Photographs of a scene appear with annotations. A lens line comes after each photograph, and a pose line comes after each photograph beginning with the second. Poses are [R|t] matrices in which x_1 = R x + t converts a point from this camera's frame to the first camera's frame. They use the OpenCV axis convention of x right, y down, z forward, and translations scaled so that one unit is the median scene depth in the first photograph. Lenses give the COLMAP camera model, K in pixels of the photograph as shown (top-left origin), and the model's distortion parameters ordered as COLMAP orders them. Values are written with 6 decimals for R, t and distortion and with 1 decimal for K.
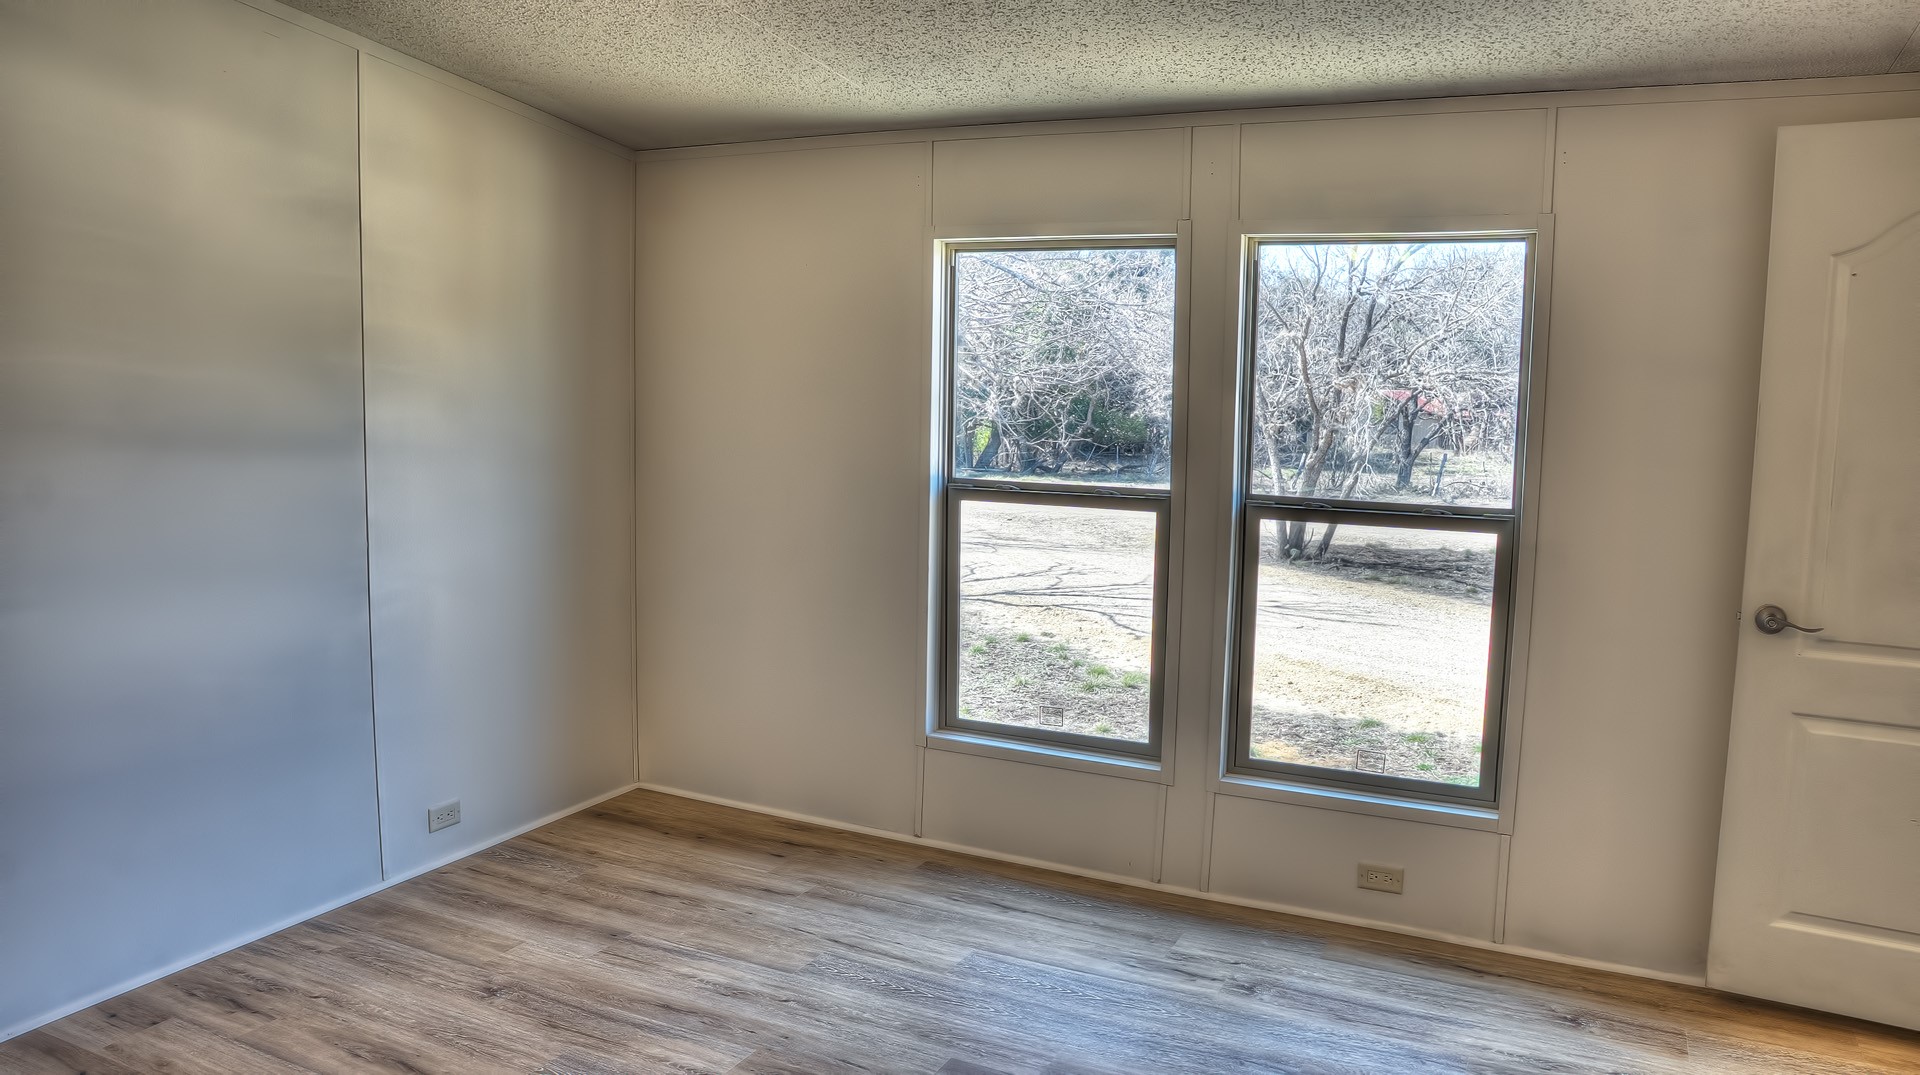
lens RADIAL K [[1384.8, 0, 957.5], [0, 1384.8, 538.3], [0, 0, 1]] dist [-0.061266, 0.024323]
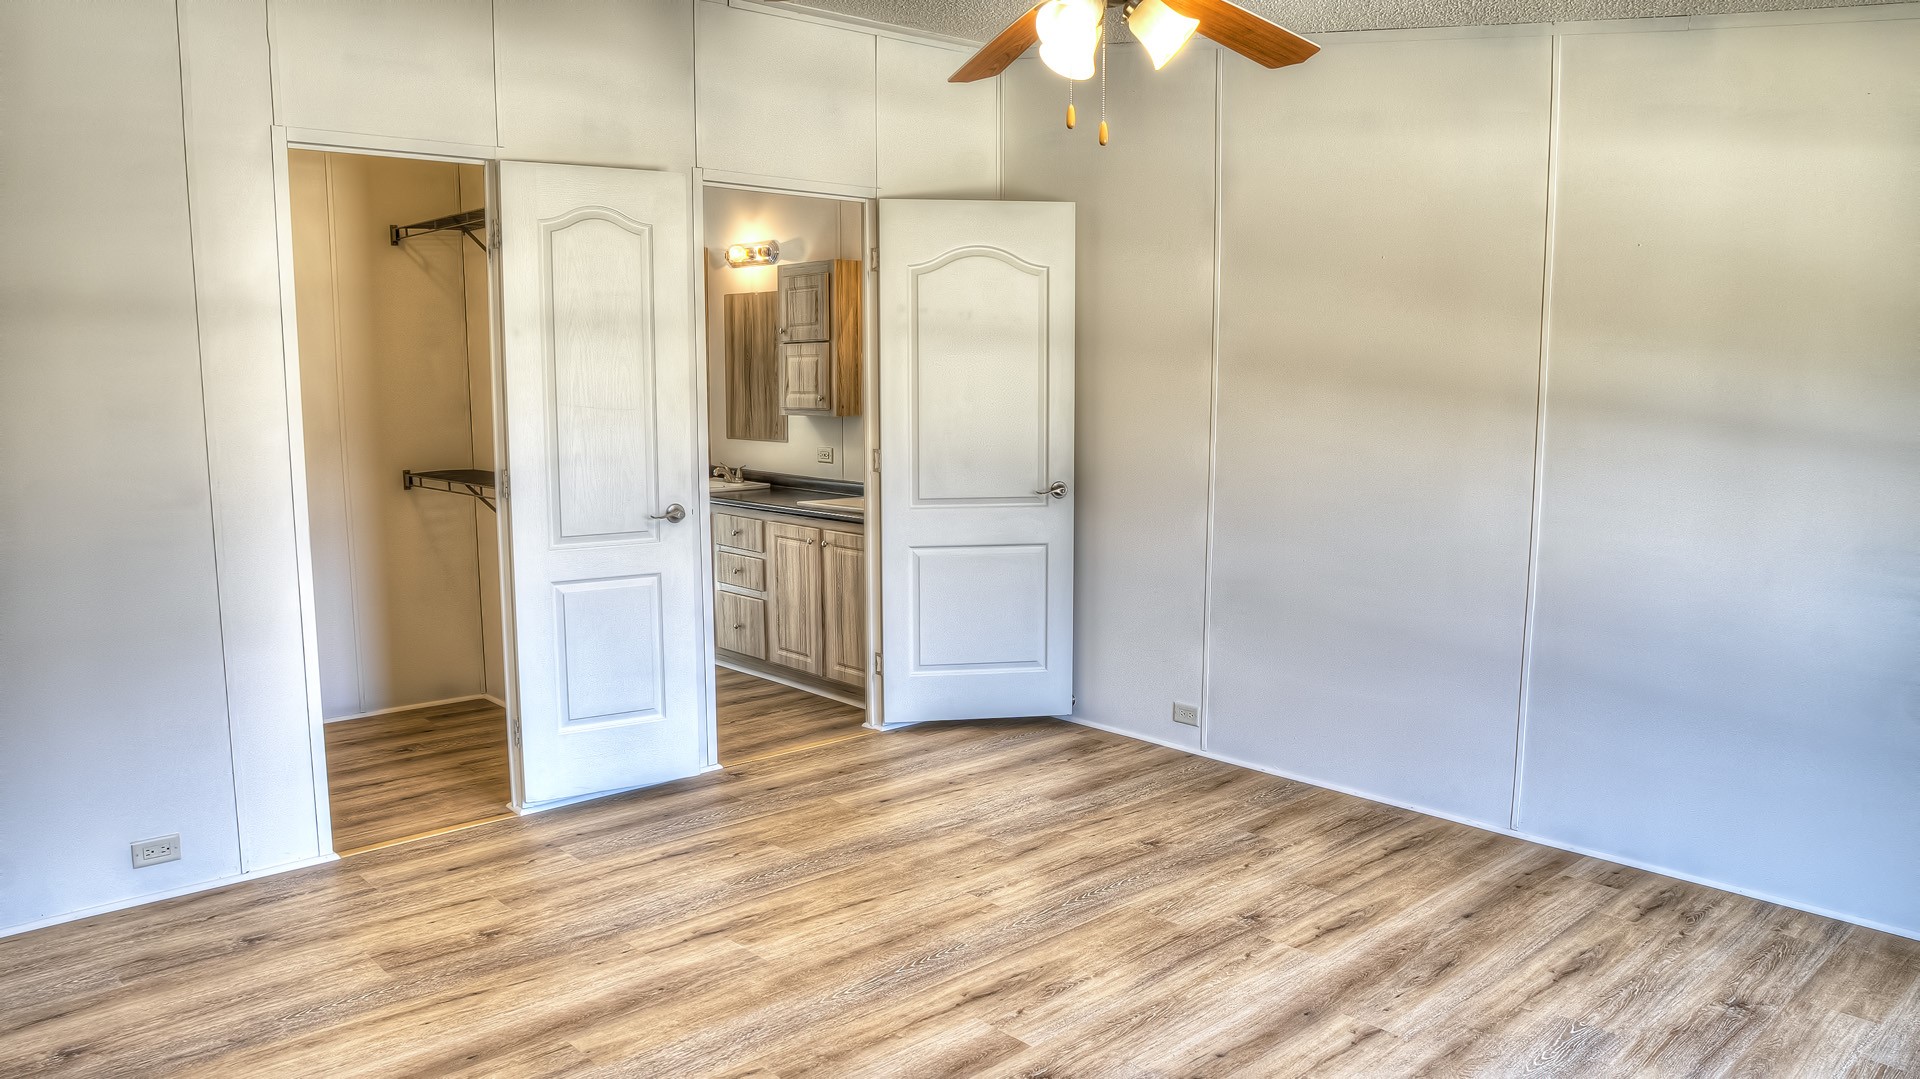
lens RADIAL K [[1384.8, 0, 958.1], [0, 1384.8, 542.7], [0, 0, 1]] dist [-0.061266, 0.024323]
pose [[-0.347977, 0.102518, -0.931881, 0.735786], [-0.128739, 0.979361, 0.155815, -0.076358], [0.928622, 0.174189, -0.327597, 0.737561]]
